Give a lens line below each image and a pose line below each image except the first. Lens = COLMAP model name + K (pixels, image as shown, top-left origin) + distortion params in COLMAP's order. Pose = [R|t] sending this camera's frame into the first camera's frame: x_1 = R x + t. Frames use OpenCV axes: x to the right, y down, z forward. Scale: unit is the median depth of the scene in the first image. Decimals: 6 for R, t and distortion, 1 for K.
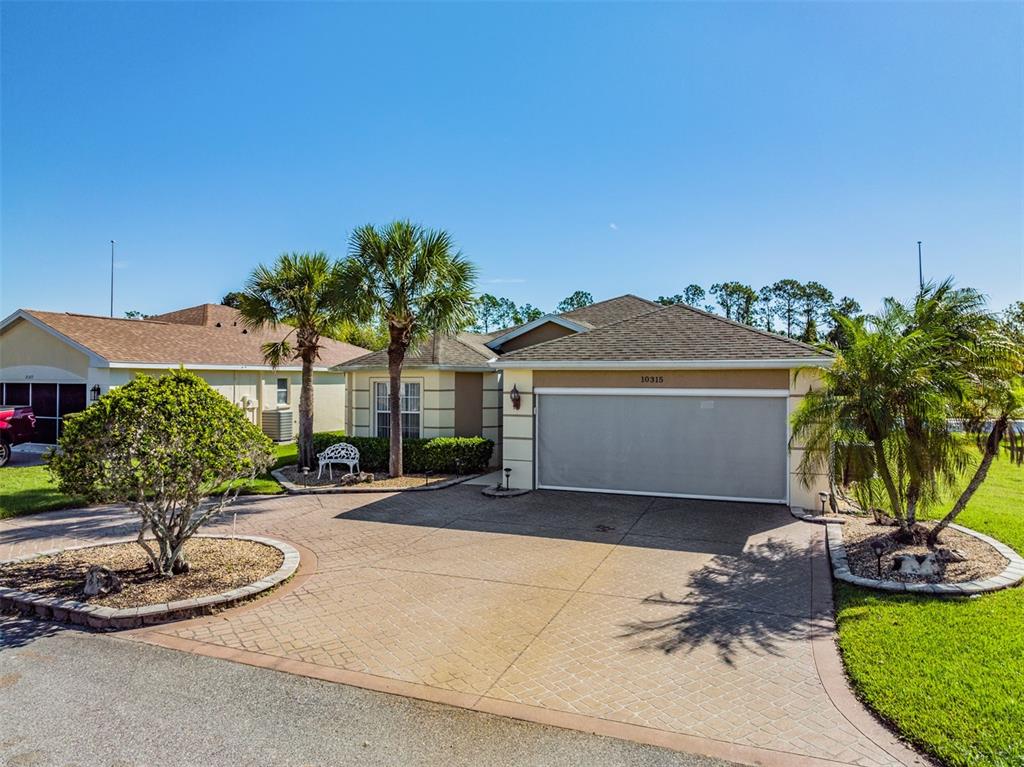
lens RADIAL K [[725.1, 0, 511.0], [0, 725.1, 358.8], [0, 0, 1]] dist [-0.020541, 0.003534]
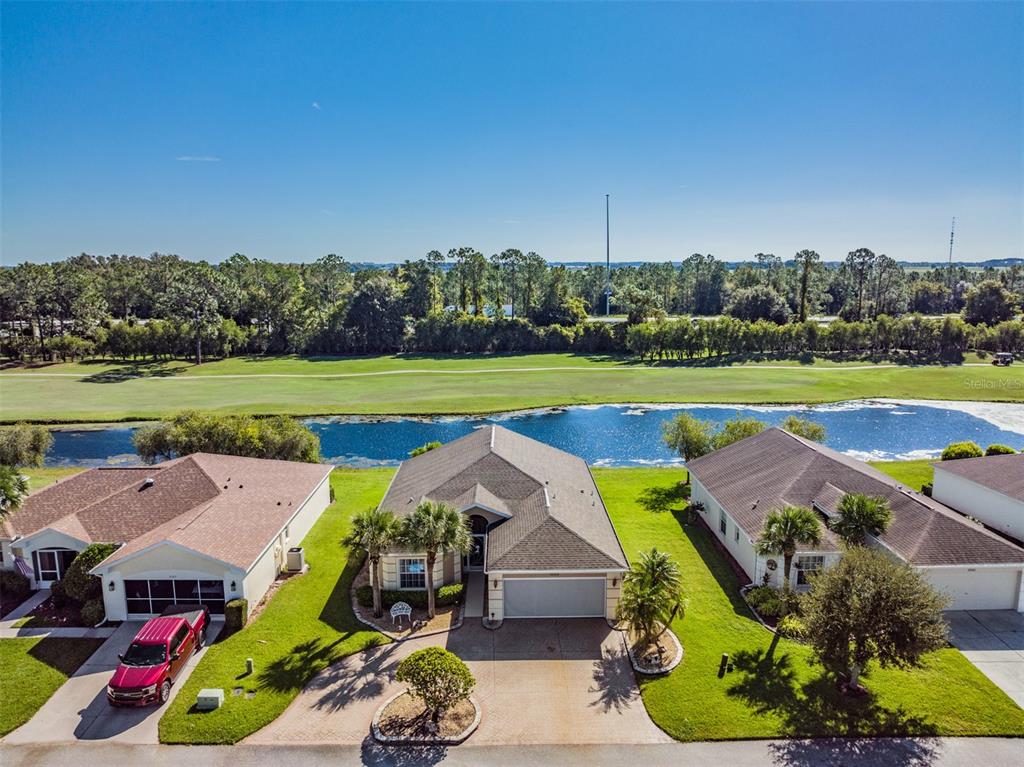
lens RADIAL K [[719.5, 0, 512.0], [0, 719.5, 383.5], [0, 0, 1]] dist [-0.036022, 0.004992]
pose [[0.920297, -0.072101, 0.384519, -0.738294], [-0.002337, 0.981840, 0.189697, -0.955526], [-0.391214, -0.175476, 0.903416, -0.914065]]
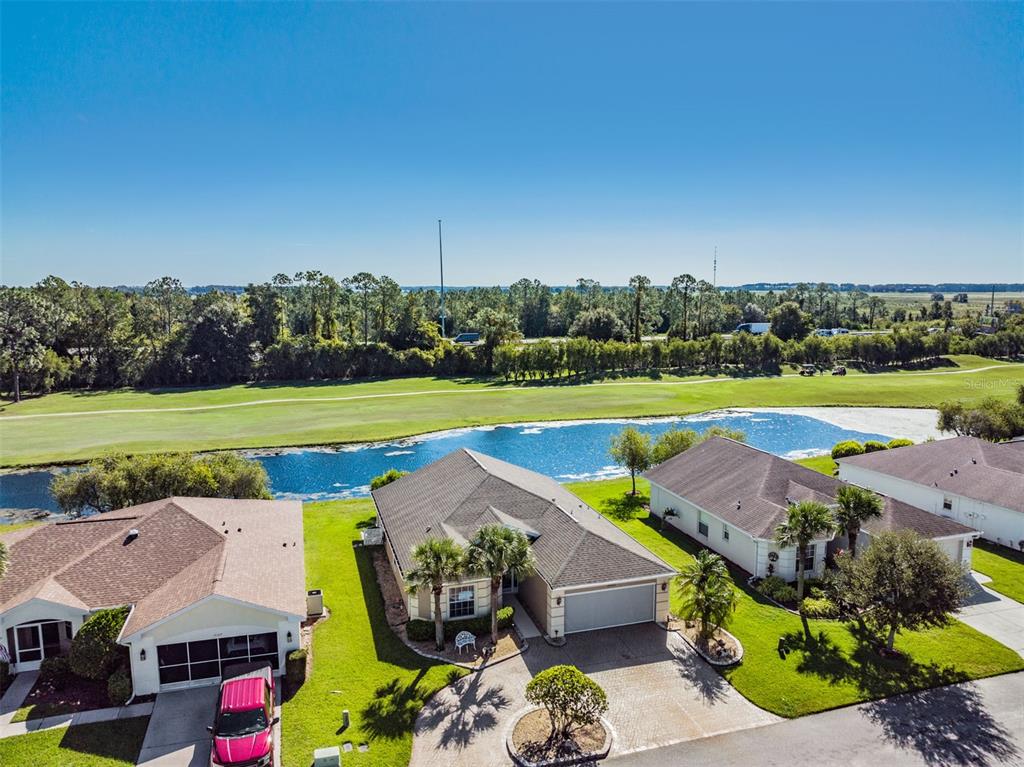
lens RADIAL K [[719.5, 0, 512.0], [0, 719.5, 383.5], [0, 0, 1]] dist [-0.036022, 0.004992]
pose [[0.776506, -0.087795, 0.623963, -1.423515], [-0.013085, 0.987785, 0.155271, -0.950098], [-0.629974, -0.128733, 0.765872, -0.553194]]
